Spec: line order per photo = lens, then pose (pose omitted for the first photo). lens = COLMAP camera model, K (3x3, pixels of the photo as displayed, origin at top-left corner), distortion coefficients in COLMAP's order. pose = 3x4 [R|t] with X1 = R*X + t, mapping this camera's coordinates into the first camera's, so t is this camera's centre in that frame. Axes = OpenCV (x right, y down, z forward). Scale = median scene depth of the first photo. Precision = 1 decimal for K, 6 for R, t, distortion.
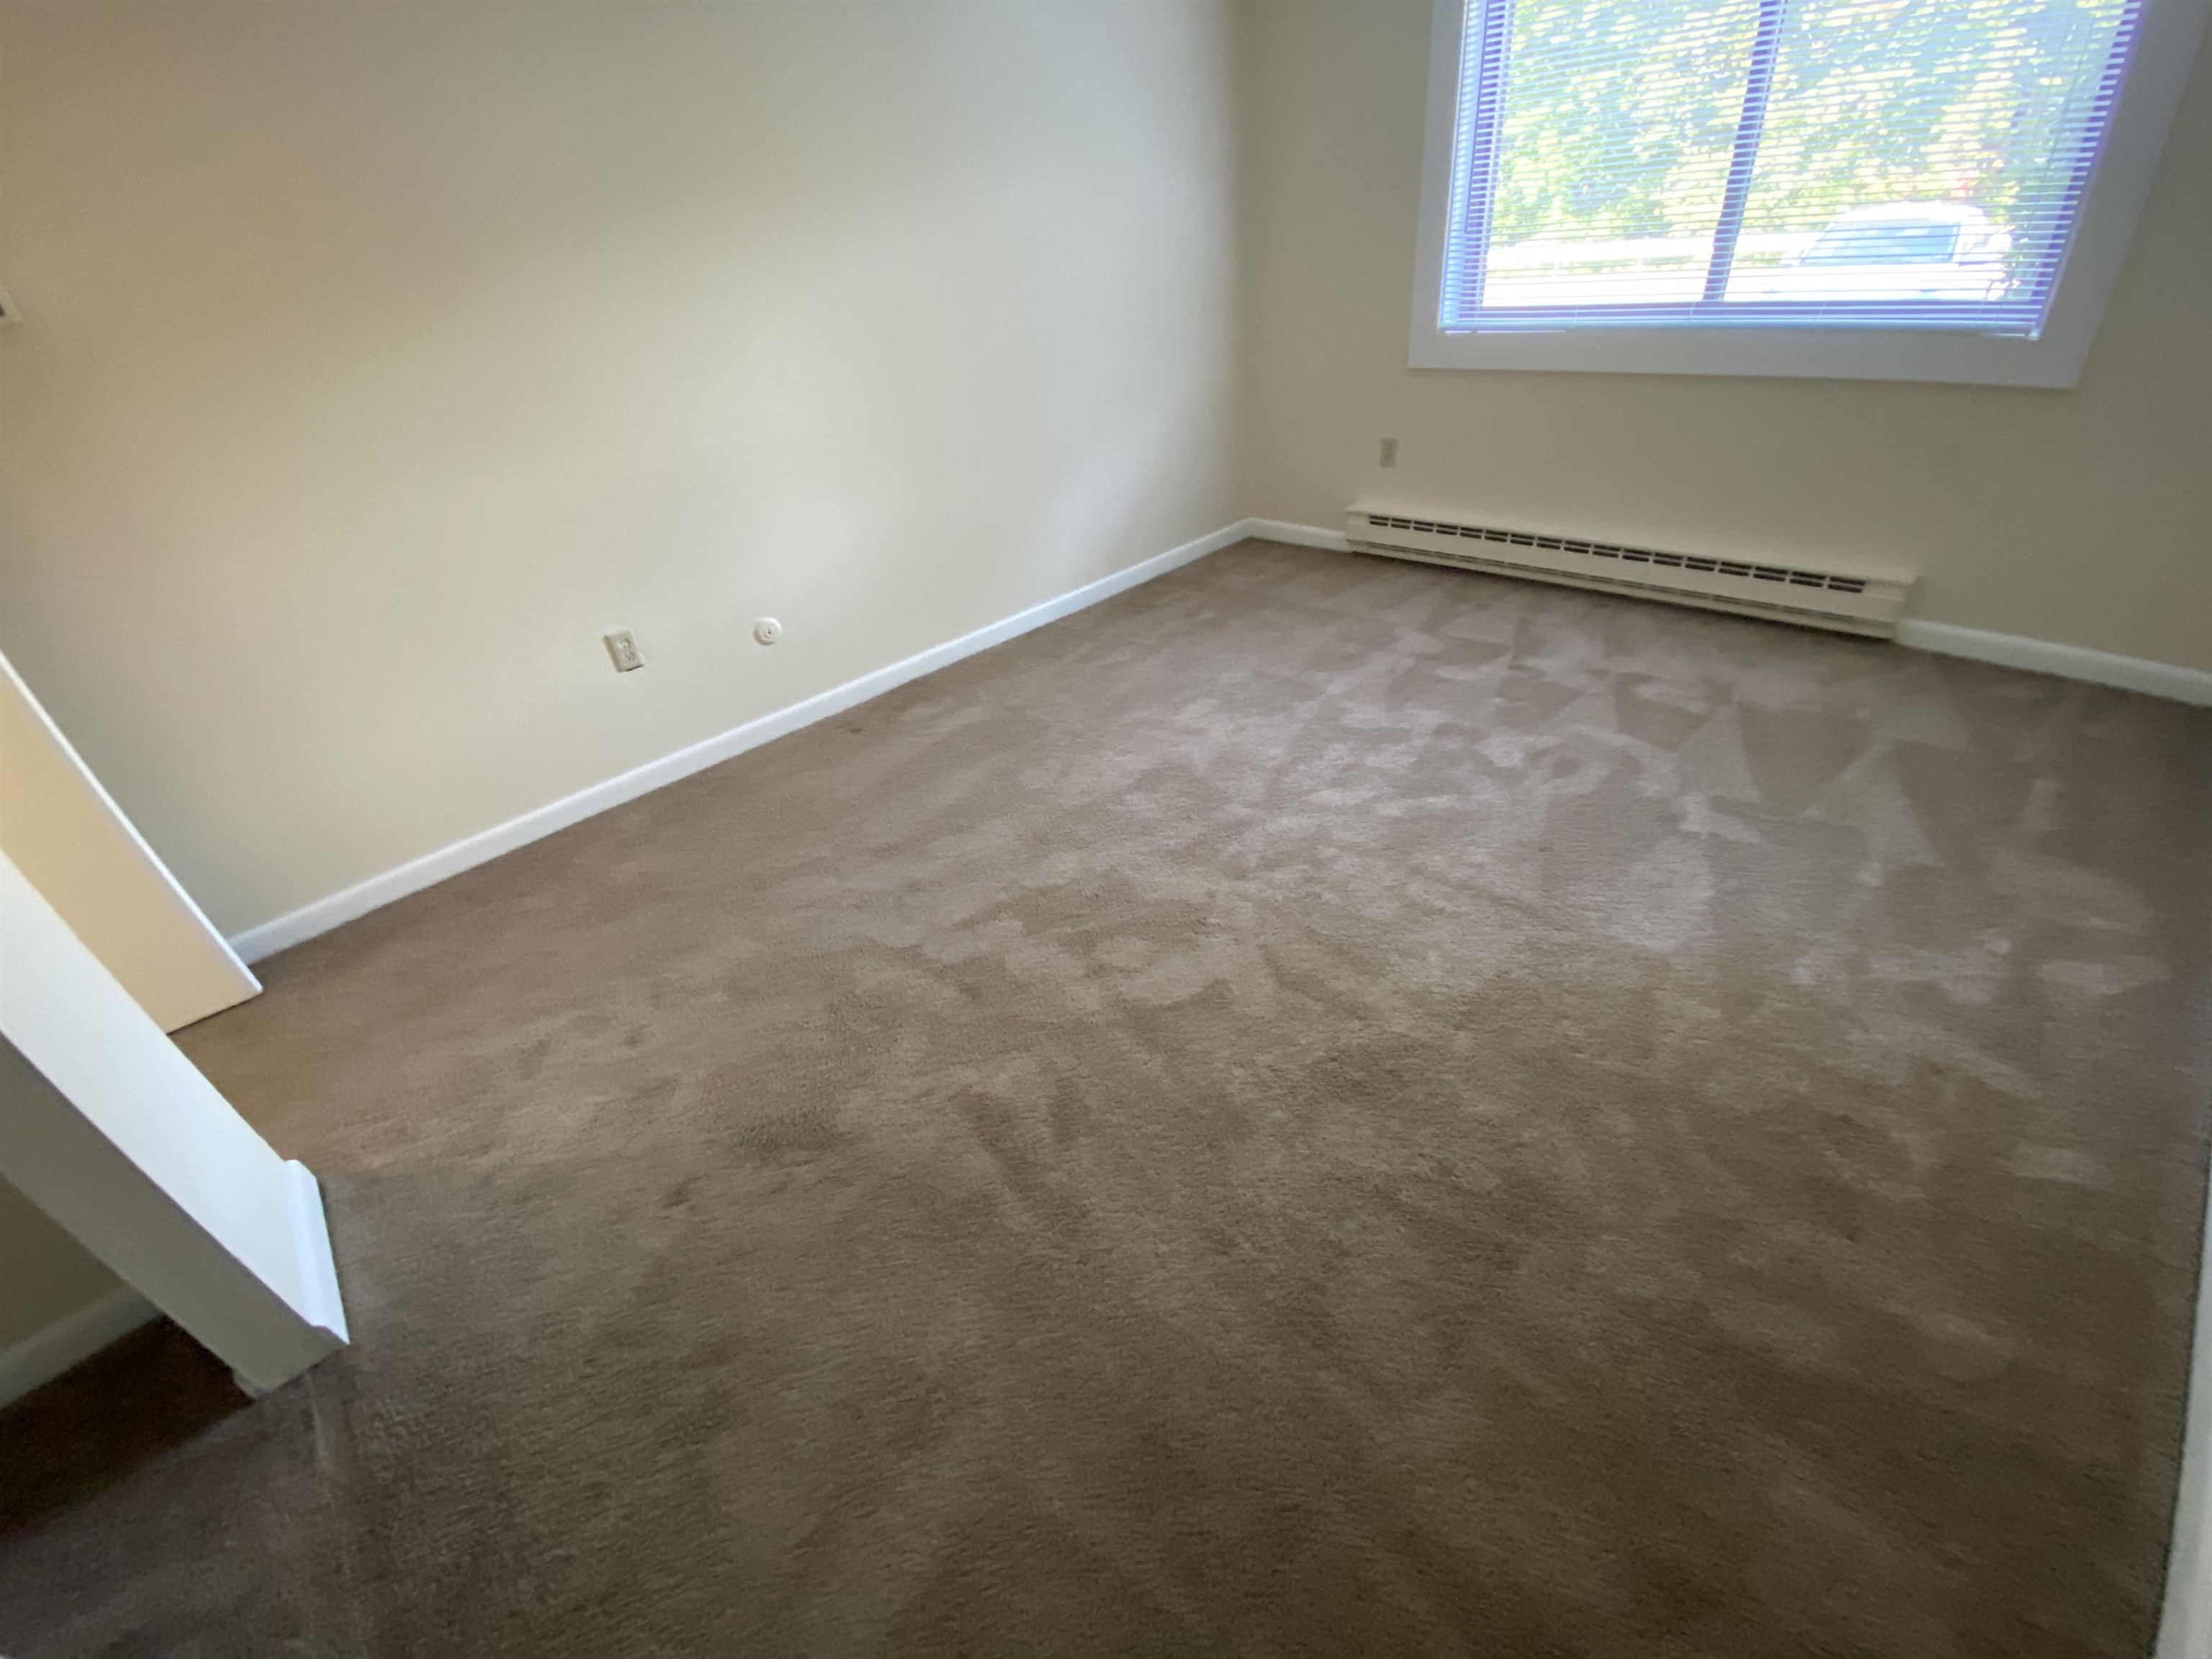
lens RADIAL K [[892.7, 0, 1106.1], [0, 892.7, 824.9], [0, 0, 1]] dist [0.022062, -0.021771]
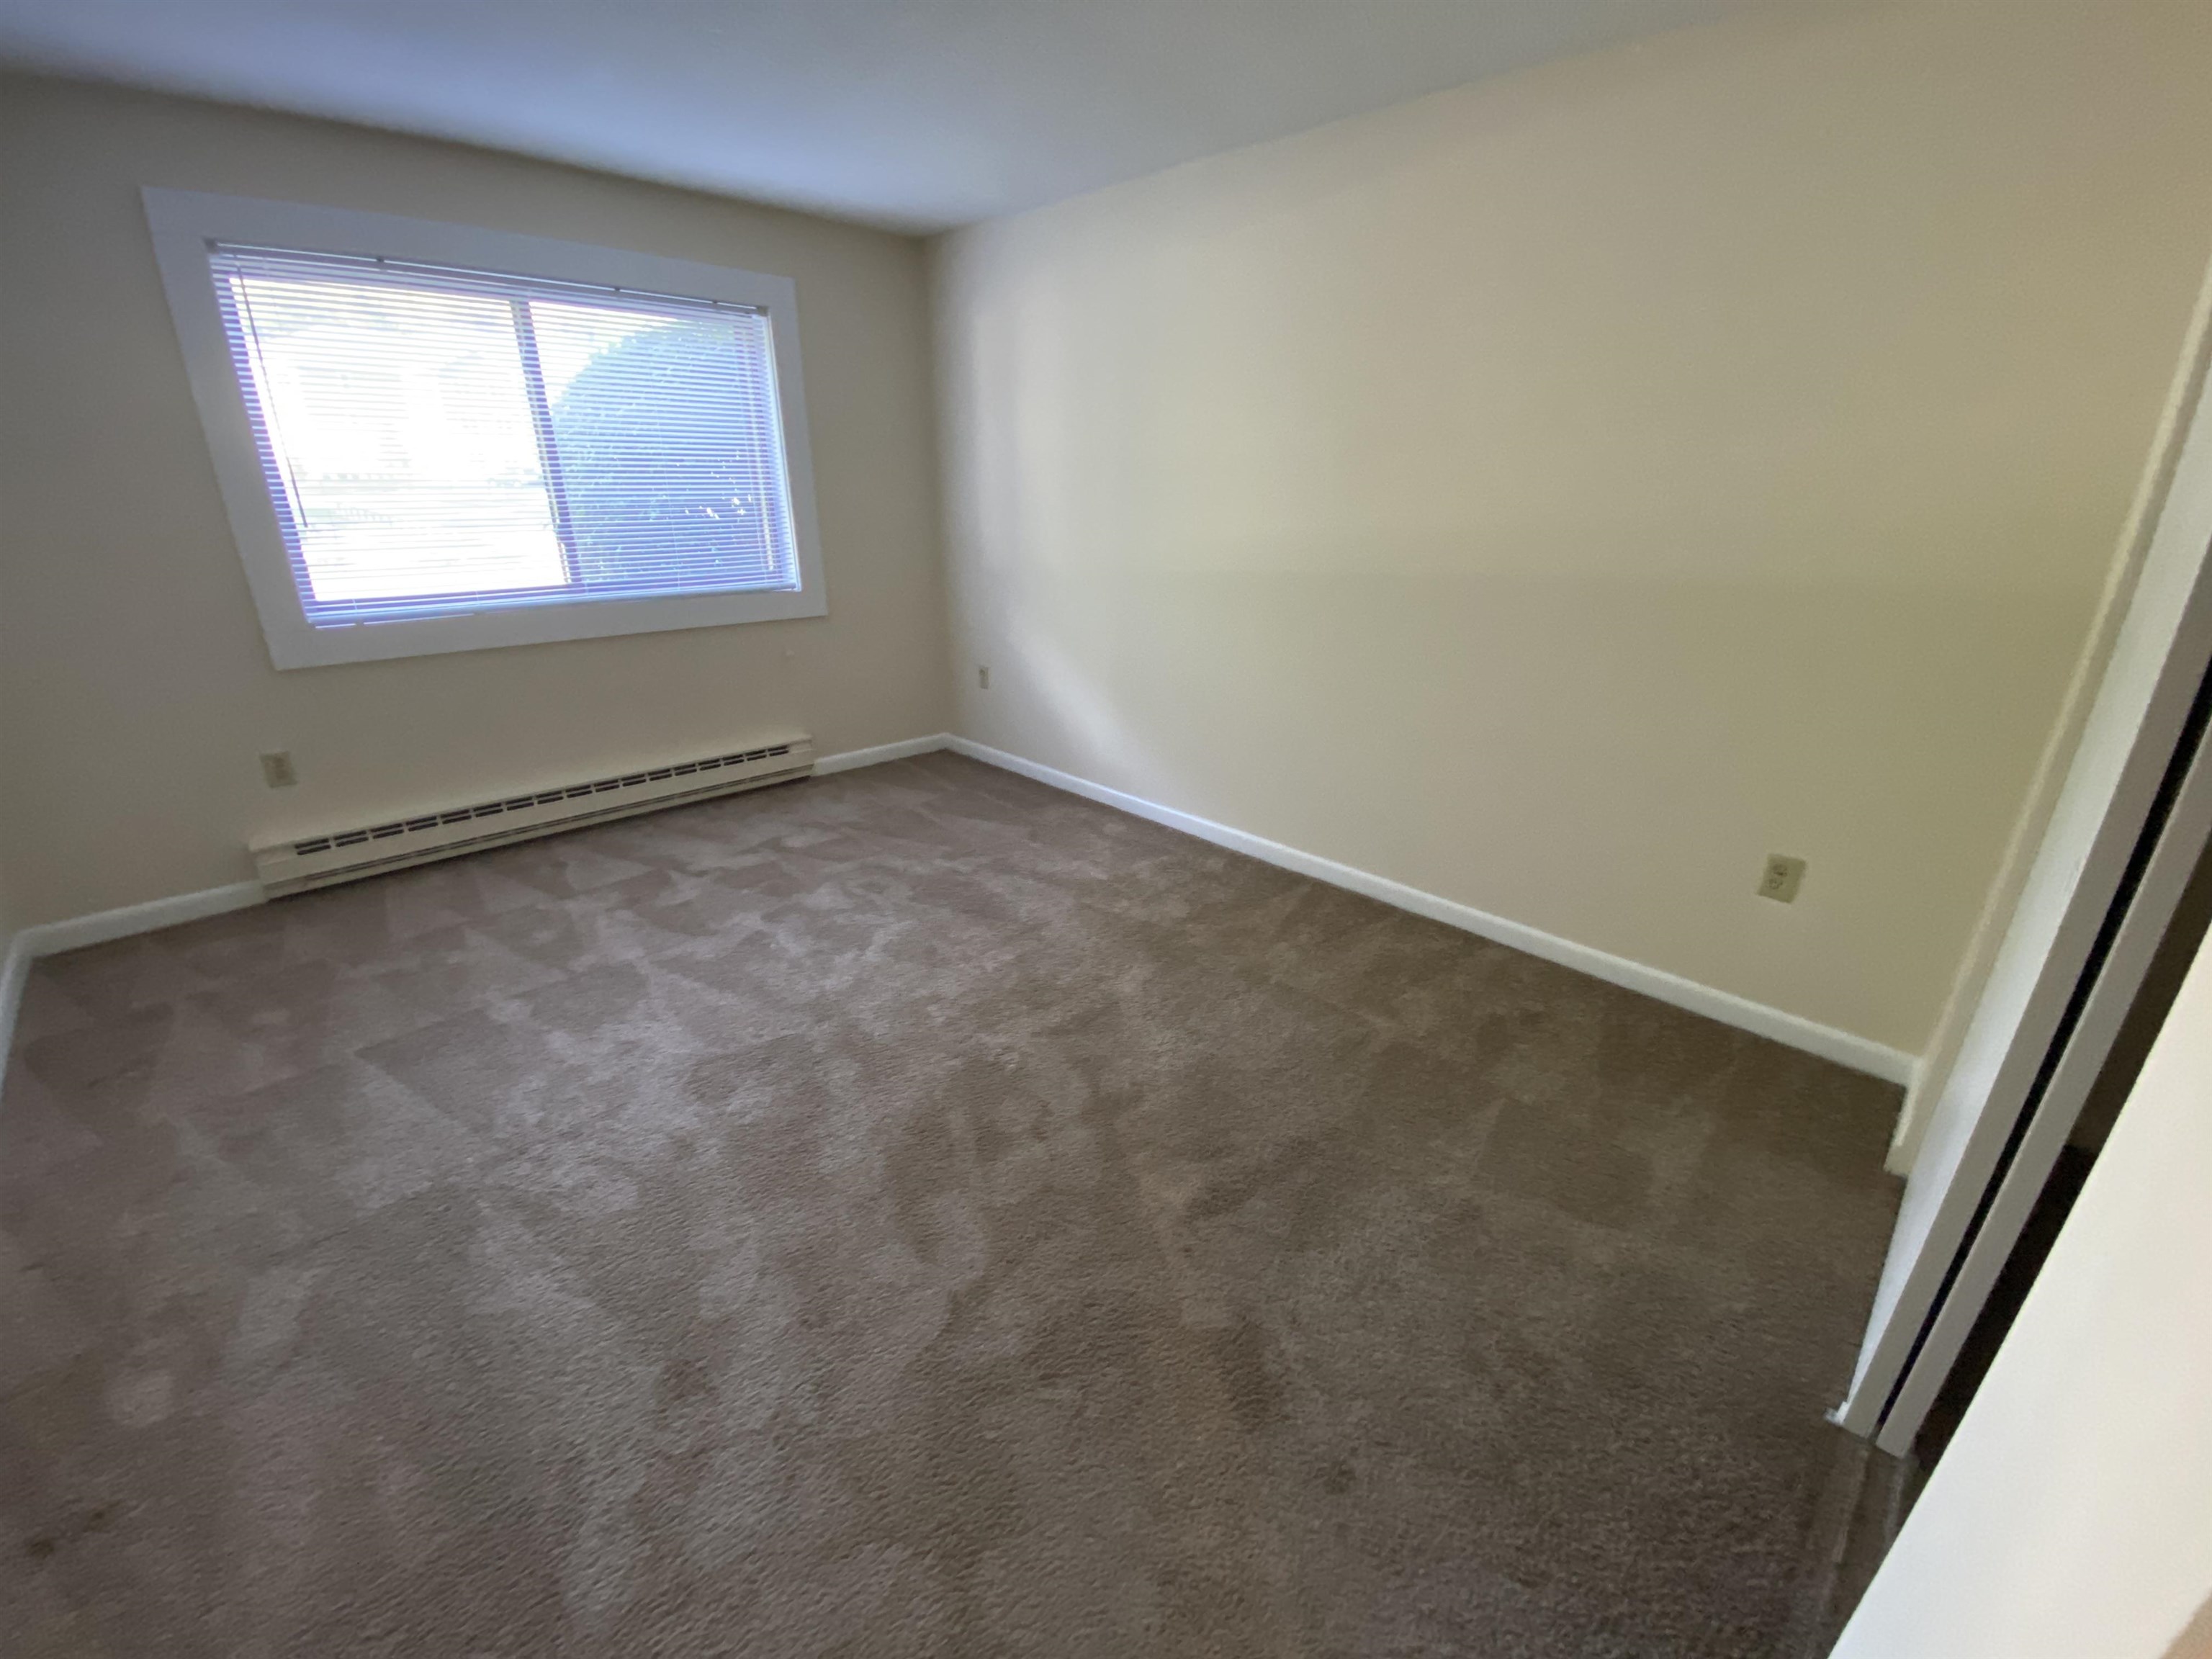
lens RADIAL K [[892.7, 0, 1106.1], [0, 892.7, 824.9], [0, 0, 1]] dist [0.022062, -0.021771]
pose [[-0.010943, -0.267495, 0.963497, -0.750028], [0.544098, 0.806830, 0.230179, -0.260882], [-0.838951, 0.526755, 0.136714, 0.502692]]
